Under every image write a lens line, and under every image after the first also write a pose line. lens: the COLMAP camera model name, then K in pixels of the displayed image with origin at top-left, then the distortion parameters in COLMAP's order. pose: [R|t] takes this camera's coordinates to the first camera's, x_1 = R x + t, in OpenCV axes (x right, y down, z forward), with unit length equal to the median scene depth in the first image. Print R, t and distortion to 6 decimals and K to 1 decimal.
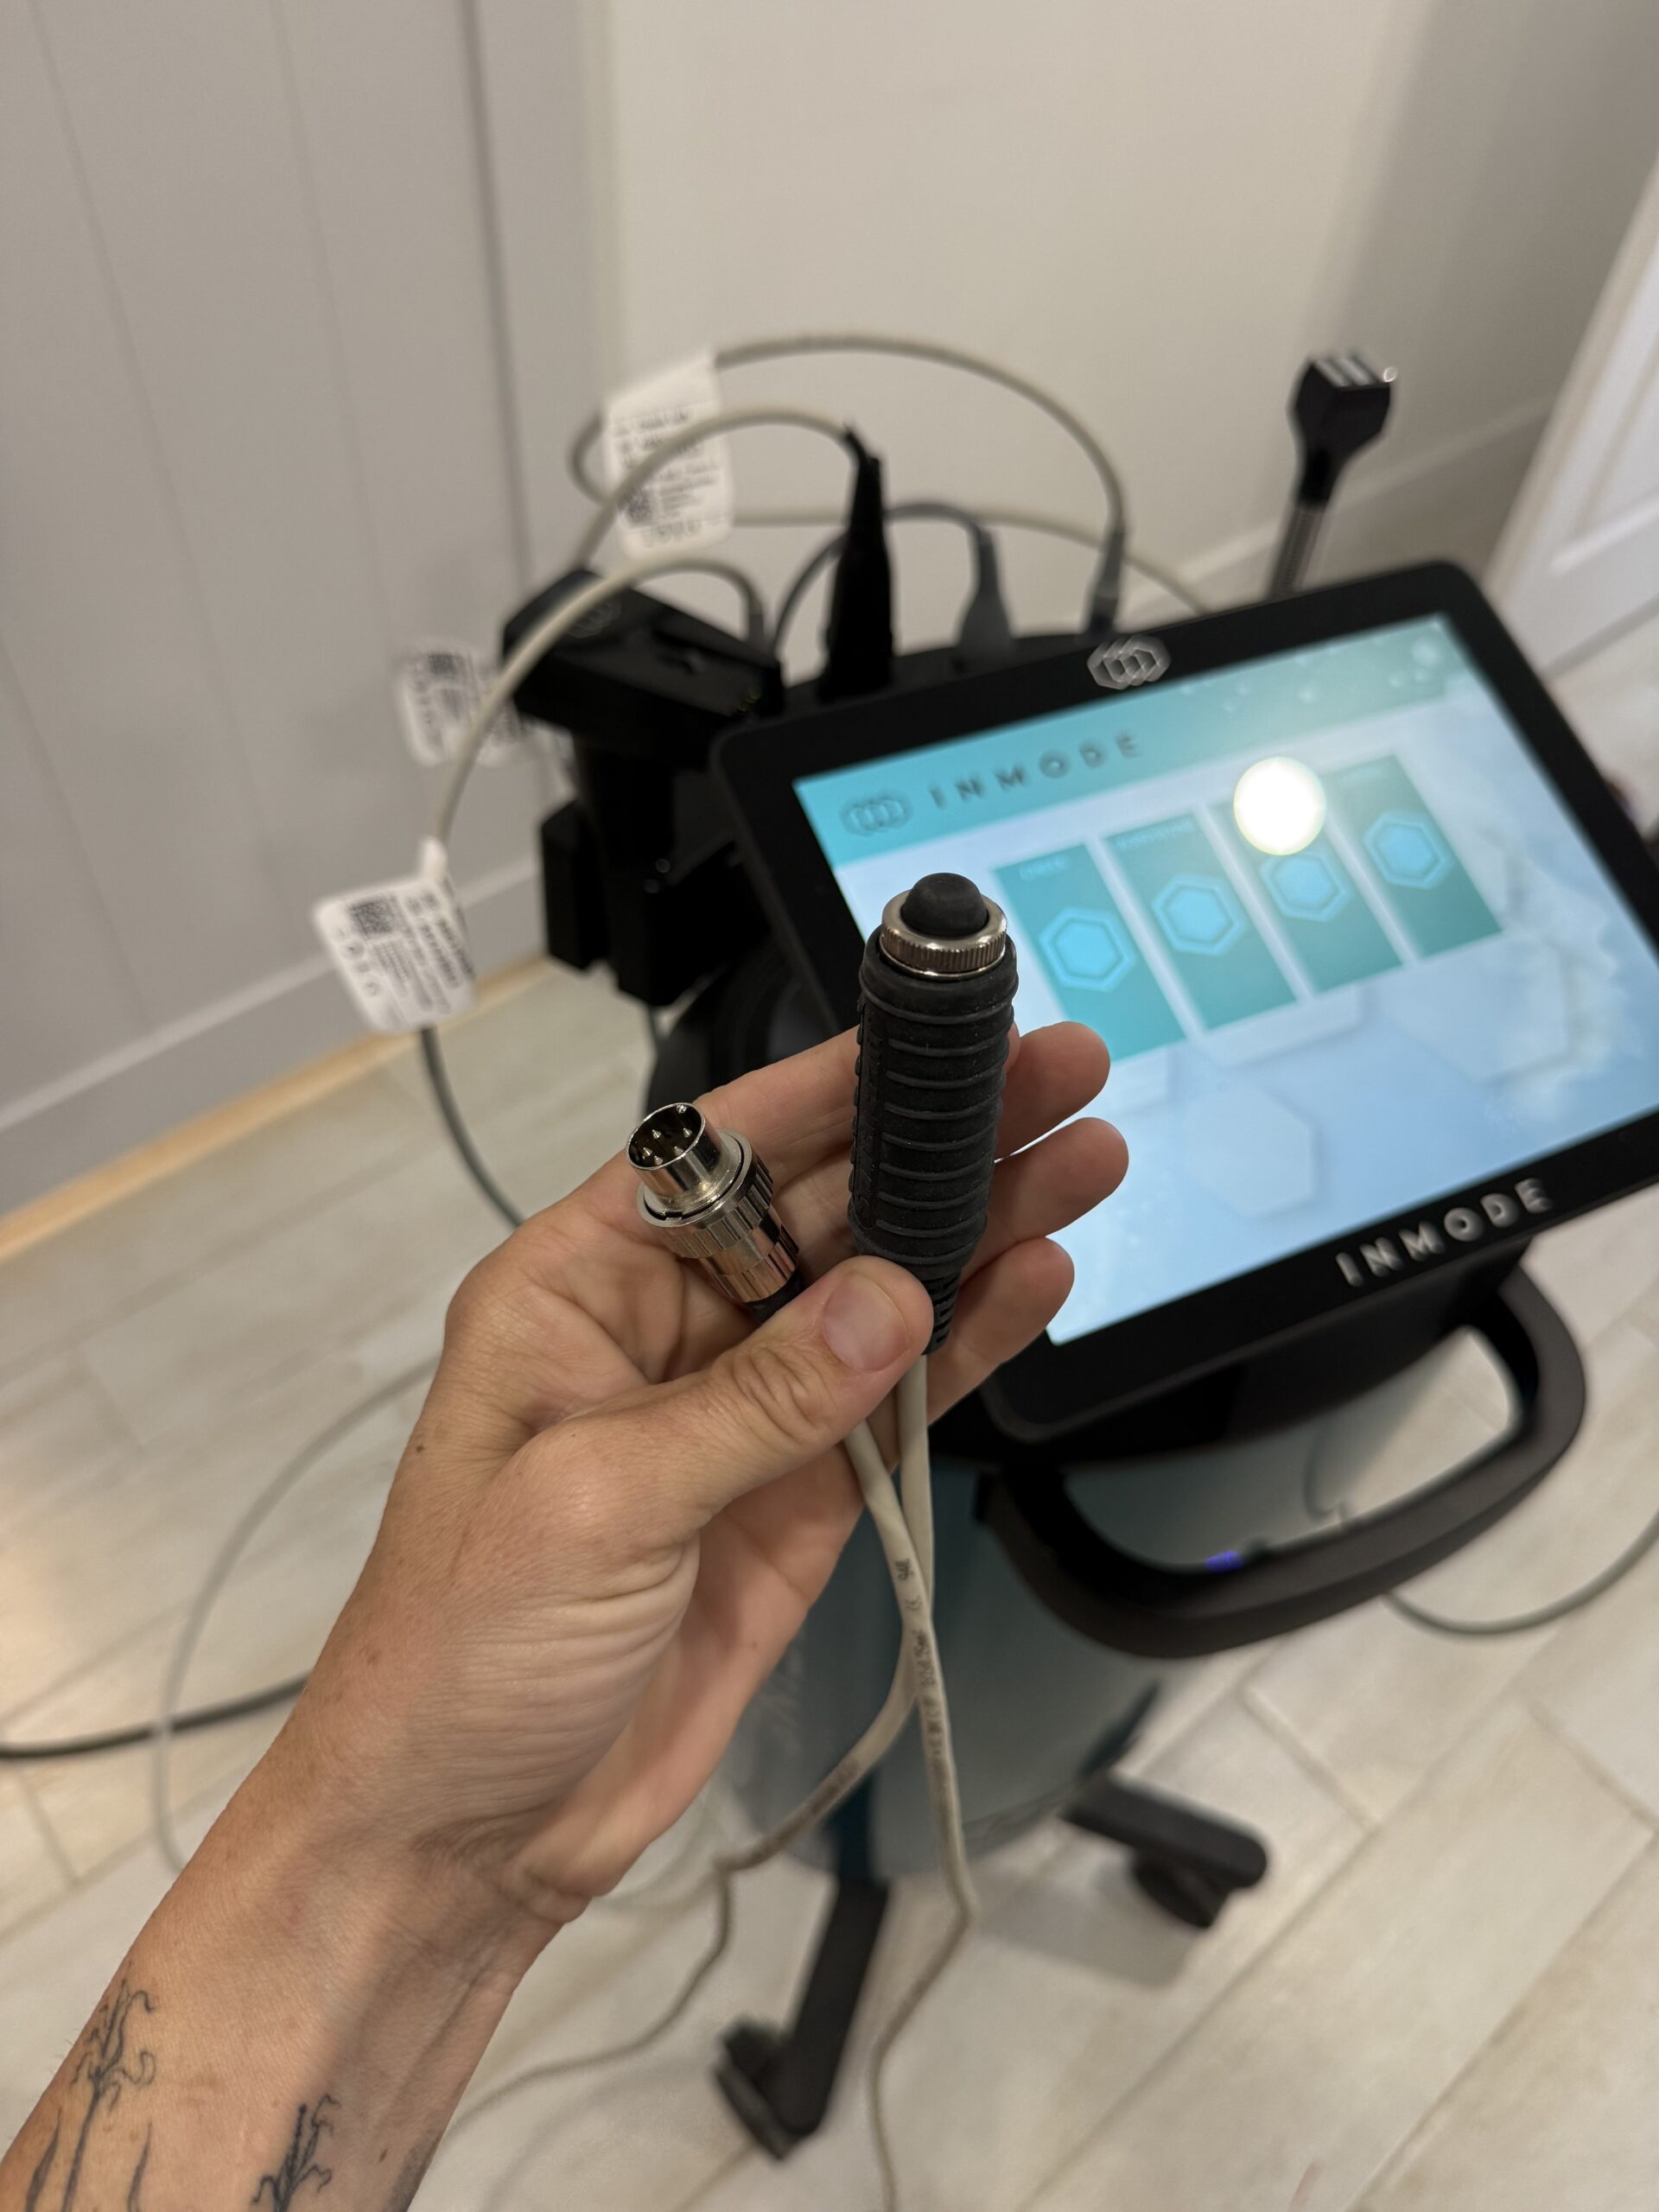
lens RADIAL K [[1580.0, 0, 735.6], [0, 1580.0, 1099.7], [0, 0, 1]] dist [-0.004154, -0.048845]
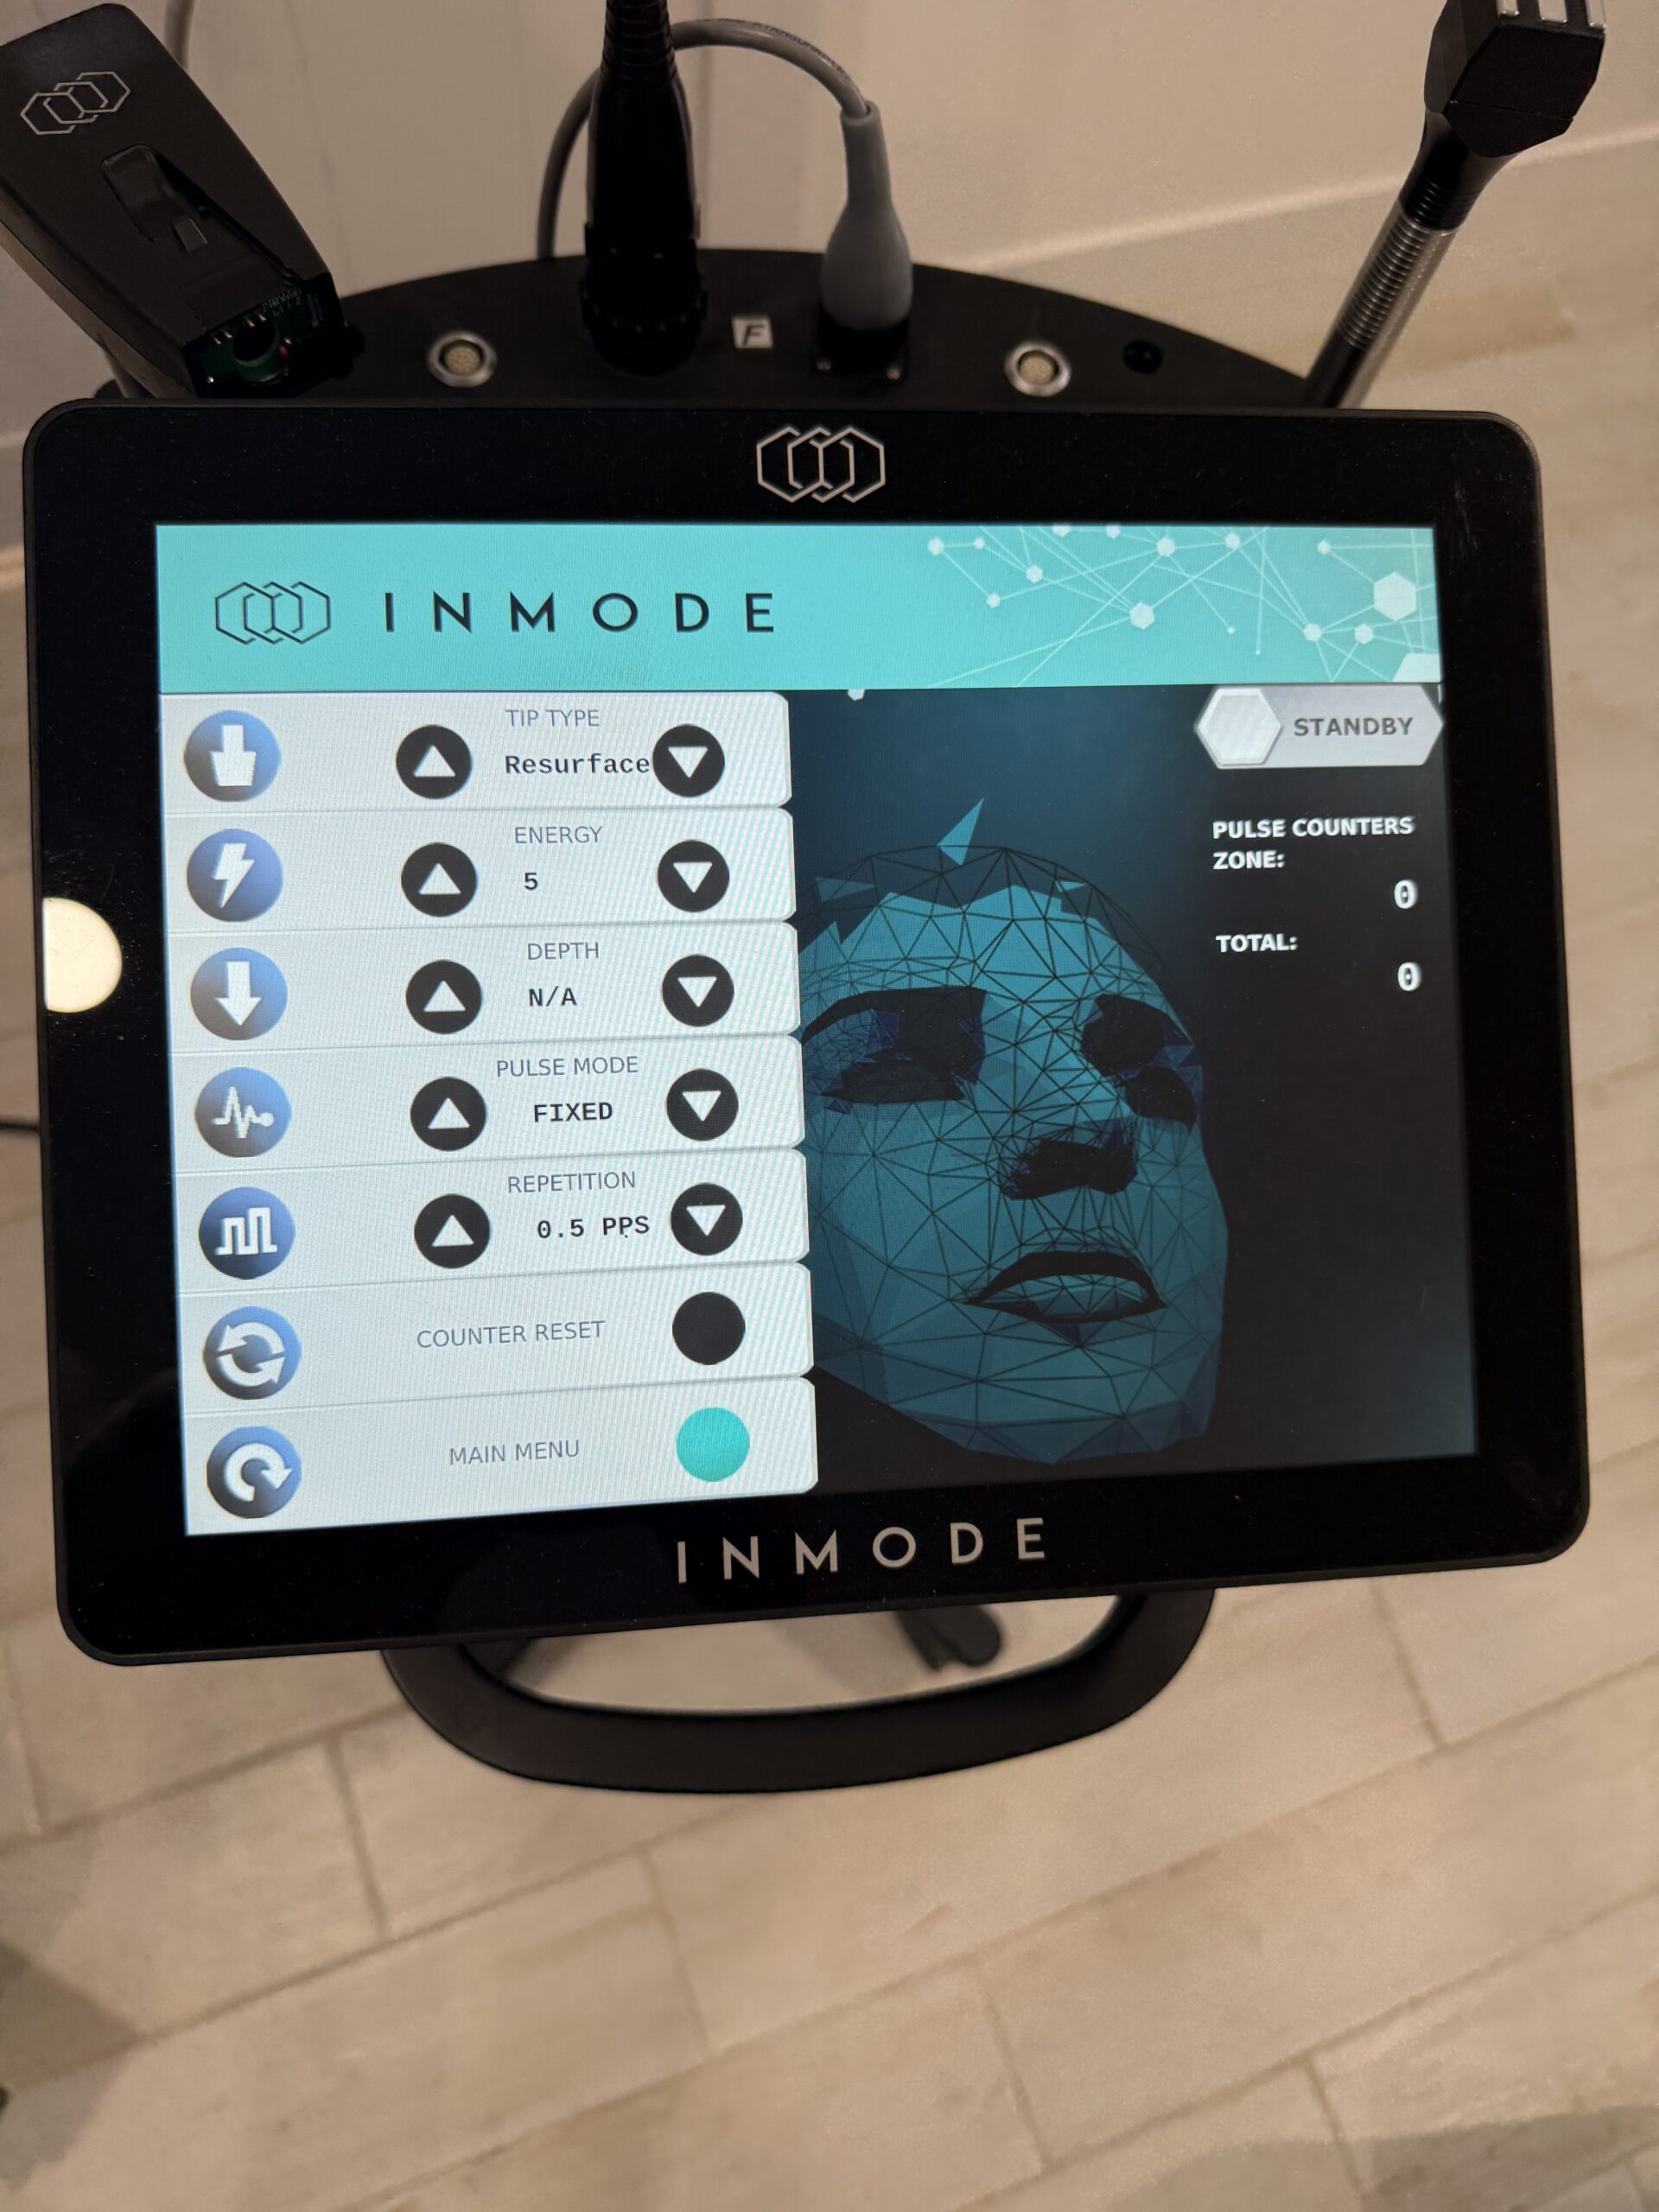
lens RADIAL K [[1607.3, 0, 812.6], [0, 1607.3, 1103.5], [0, 0, 1]] dist [-0.048985, 0.033214]
pose [[0.944307, 0.327998, -0.026494, 0.349088], [-0.301008, 0.893518, 0.333197, -0.269471], [0.132961, -0.306665, 0.942485, 0.386634]]
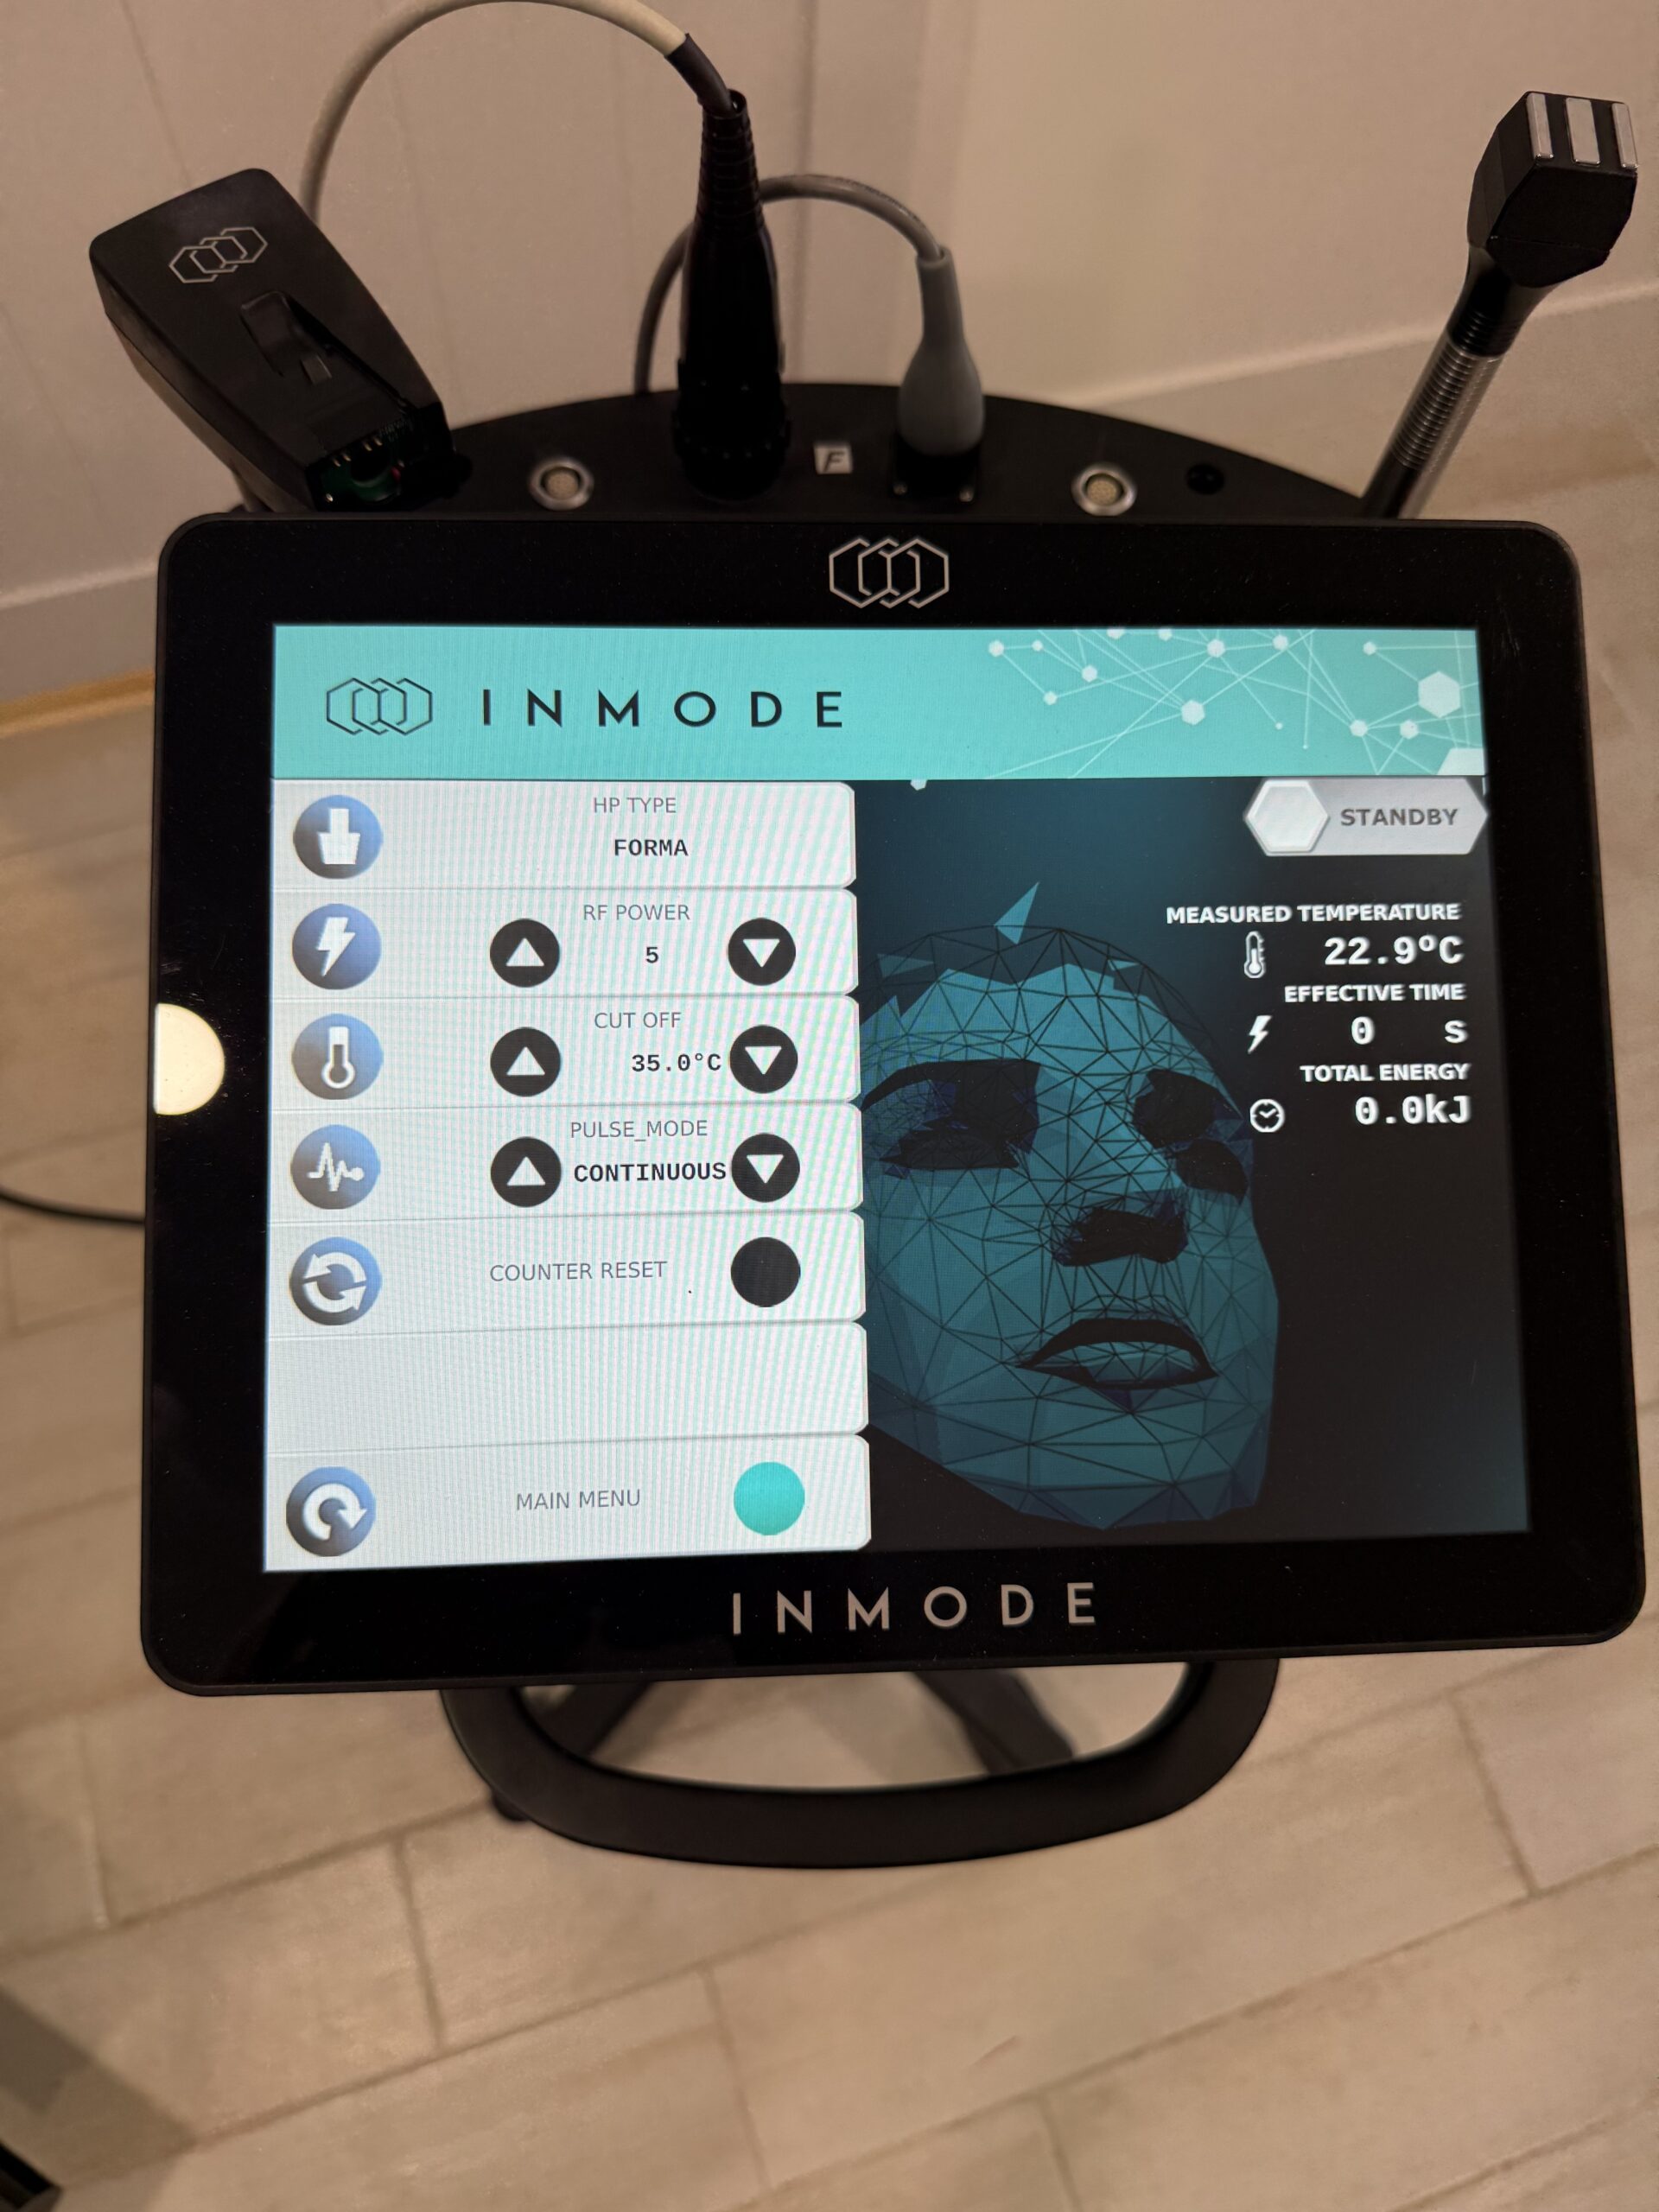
lens RADIAL K [[1592.4, 0, 813.6], [0, 1592.4, 1103.3], [0, 0, 1]] dist [-0.011295, -0.008959]
pose [[0.935751, 0.338303, -0.099606, 0.365067], [-0.299426, 0.911365, 0.282414, -0.262210], [0.186319, -0.234444, 0.954108, 0.359445]]
